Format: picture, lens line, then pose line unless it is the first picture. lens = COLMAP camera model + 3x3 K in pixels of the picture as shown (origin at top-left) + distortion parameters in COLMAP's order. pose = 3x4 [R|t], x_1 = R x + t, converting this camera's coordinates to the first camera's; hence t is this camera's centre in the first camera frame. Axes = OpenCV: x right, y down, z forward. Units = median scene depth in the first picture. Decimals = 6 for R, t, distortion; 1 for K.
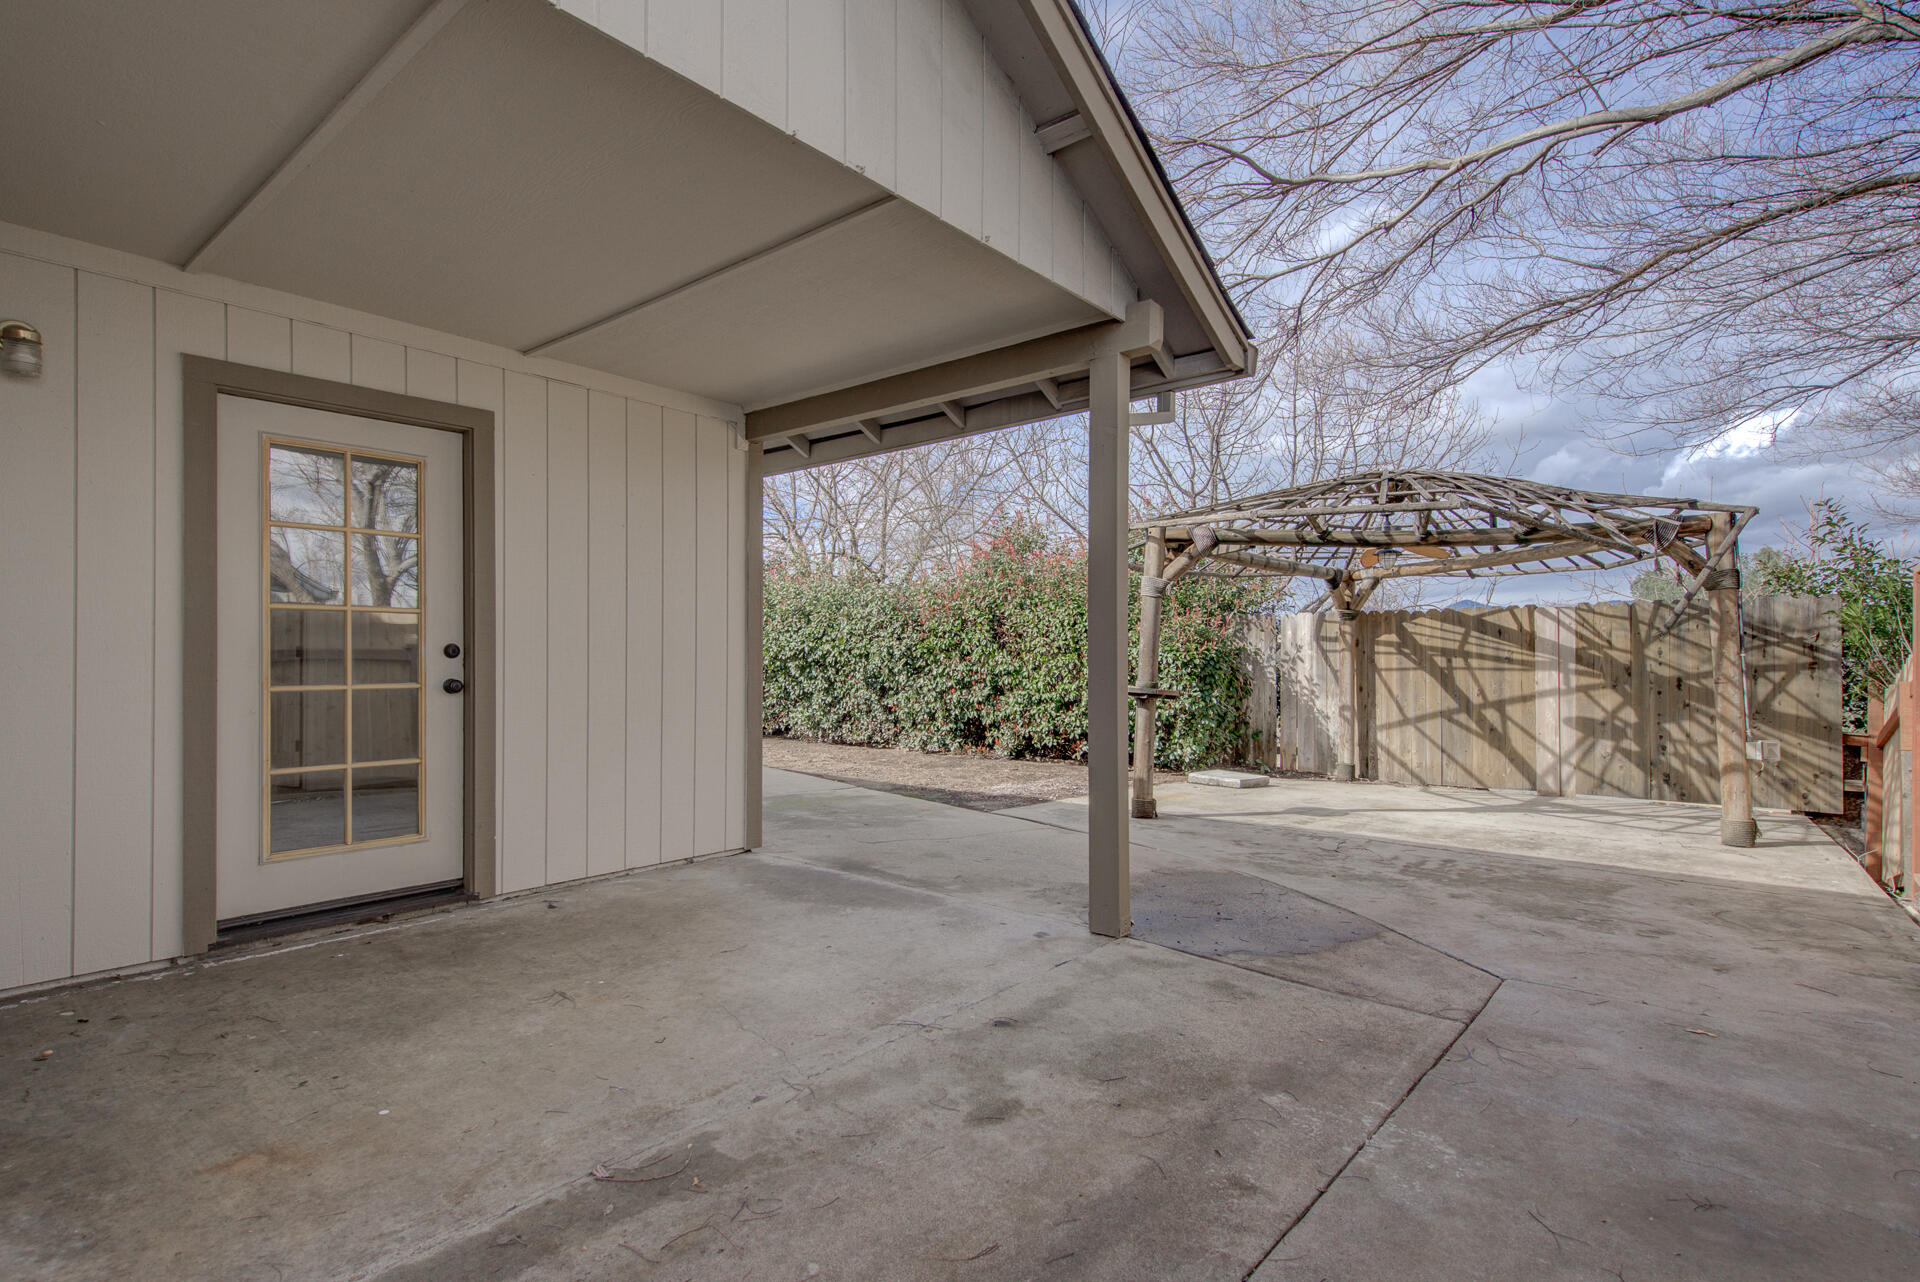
lens RADIAL K [[931.1, 0, 966.2], [0, 931.1, 650.3], [0, 0, 1]] dist [0.011684, -0.000405]
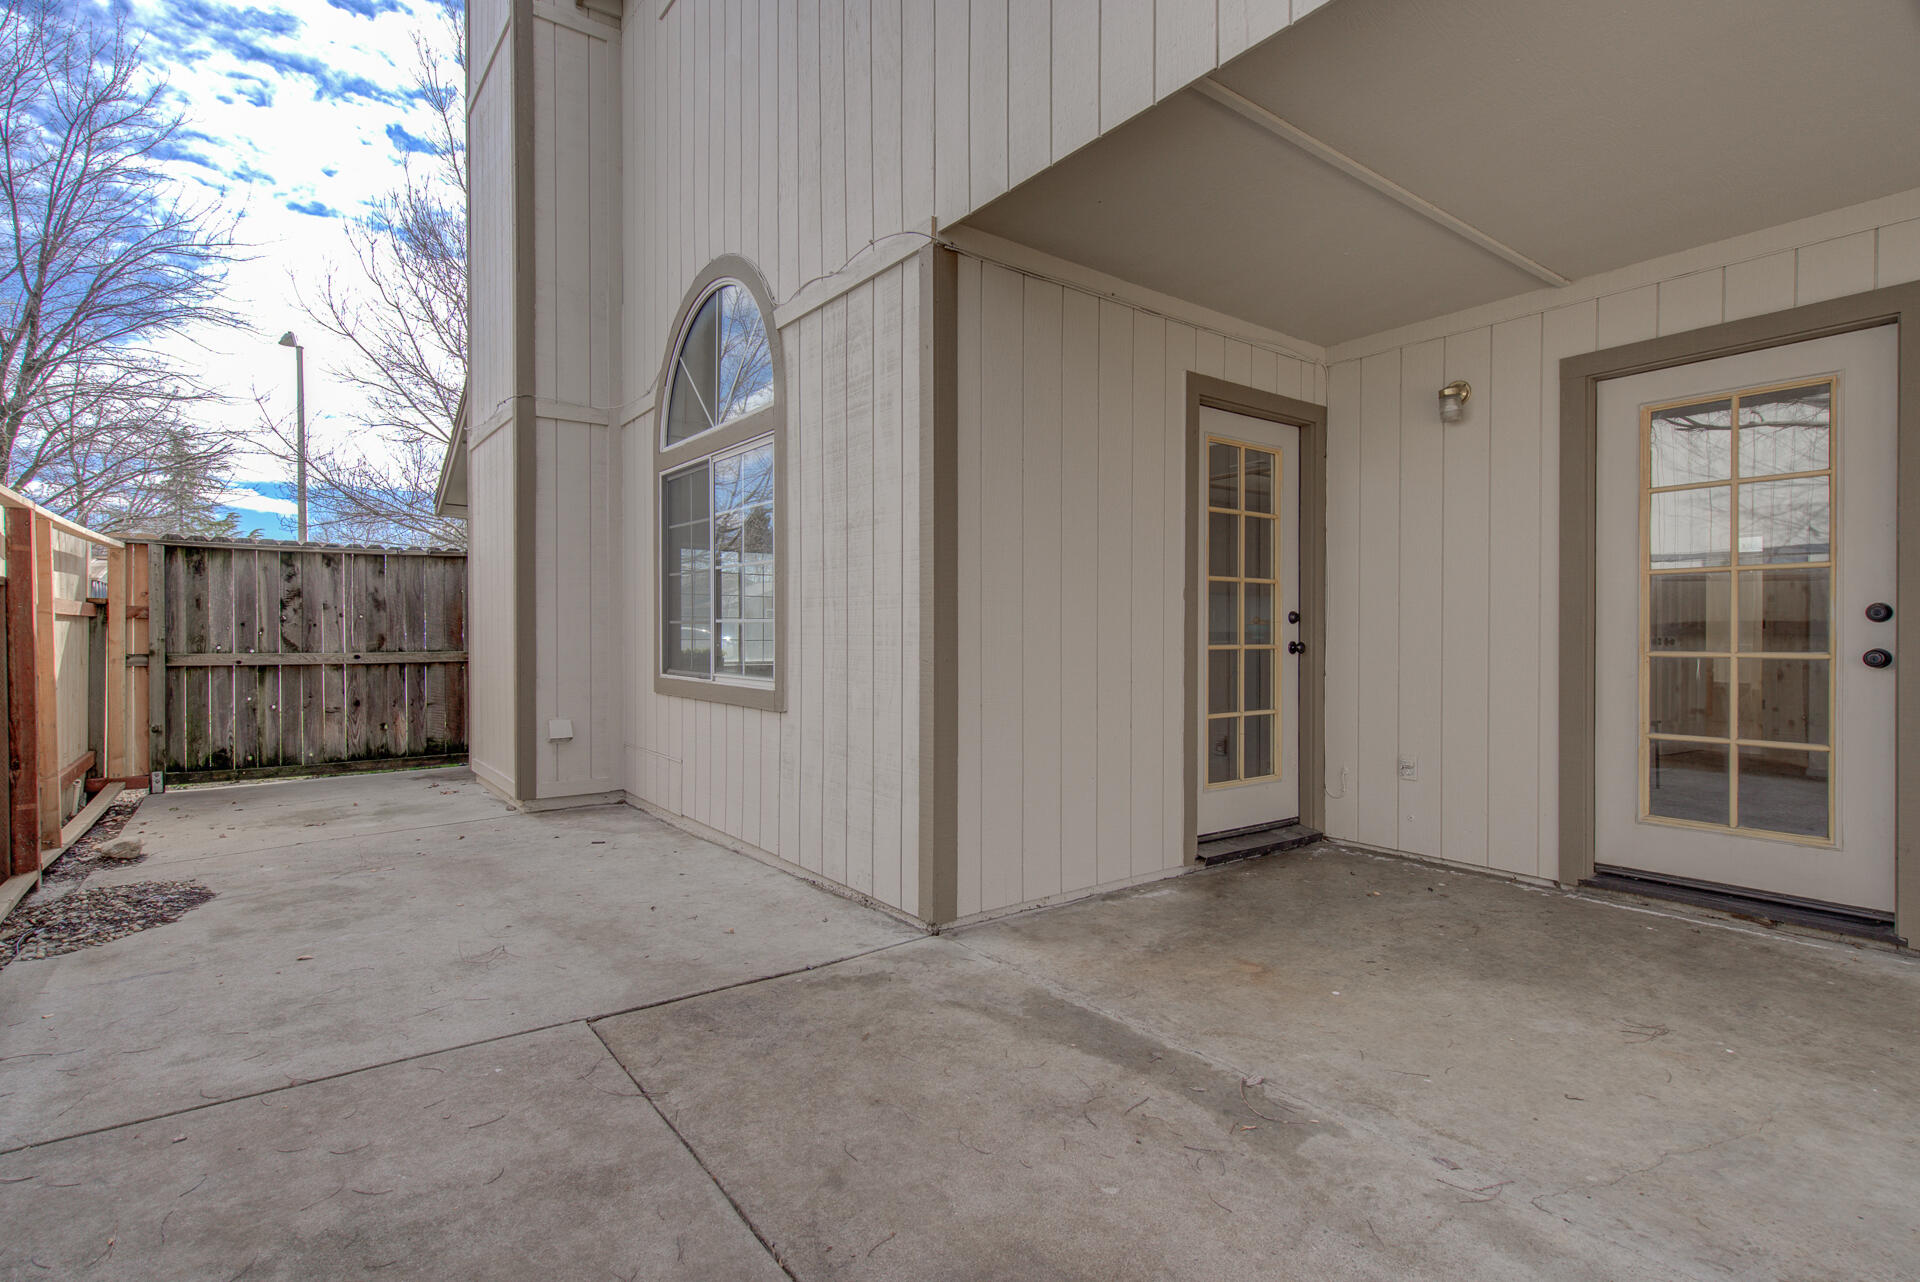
lens RADIAL K [[931.1, 0, 966.2], [0, 931.1, 650.3], [0, 0, 1]] dist [0.011684, -0.000405]
pose [[-0.221097, 0.014987, -0.975137, 0.508924], [0.010460, 0.999861, 0.012995, 0.019300], [0.975196, -0.007327, -0.221223, 0.613692]]
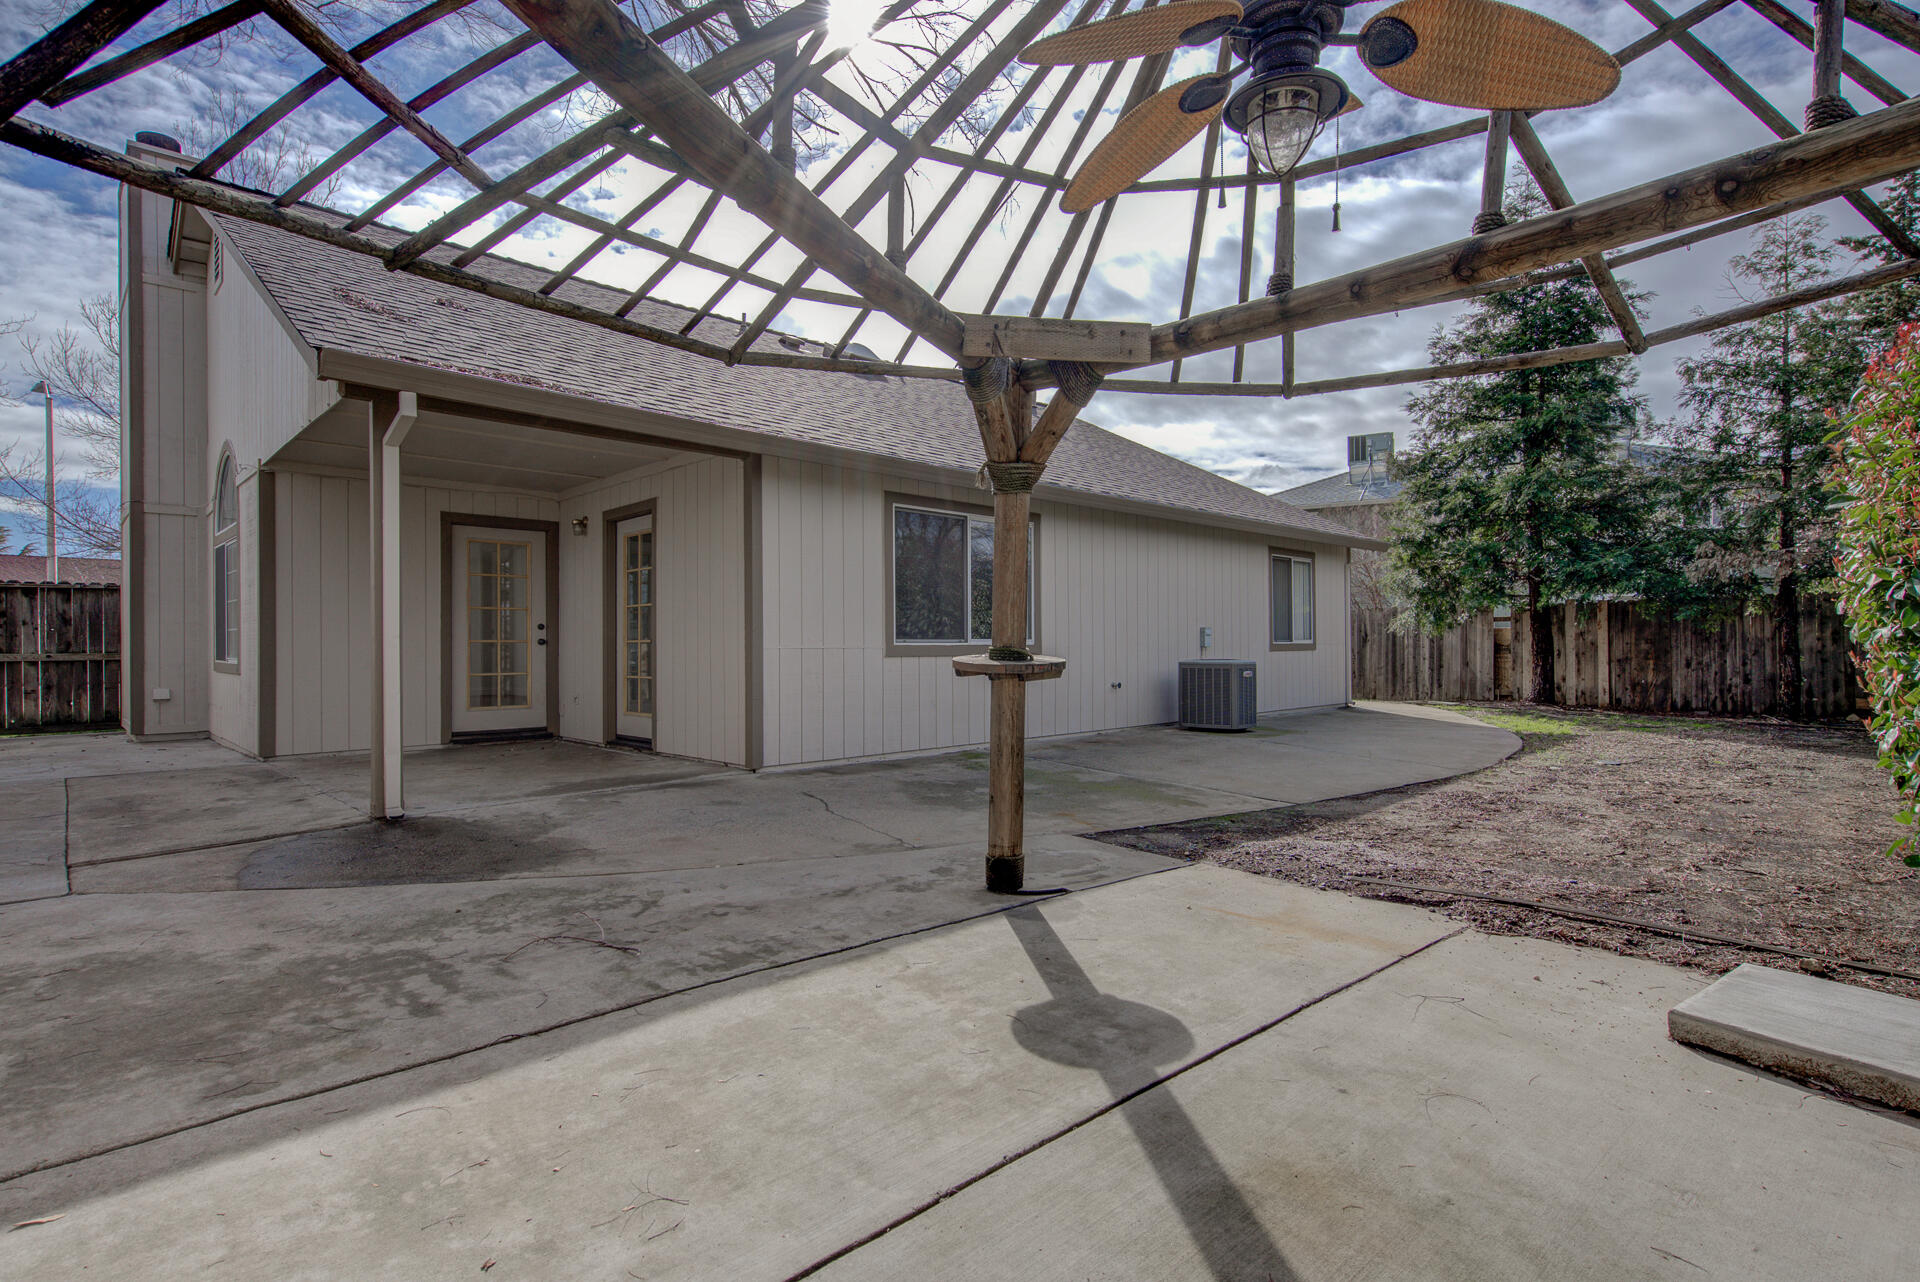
lens RADIAL K [[931.1, 0, 966.2], [0, 931.1, 650.3], [0, 0, 1]] dist [0.011684, -0.000405]
pose [[-0.099821, 0.002052, -0.995003, 1.857034], [0.018324, 0.999832, 0.000224, 0.096146], [0.994837, -0.018210, -0.099842, 2.563639]]
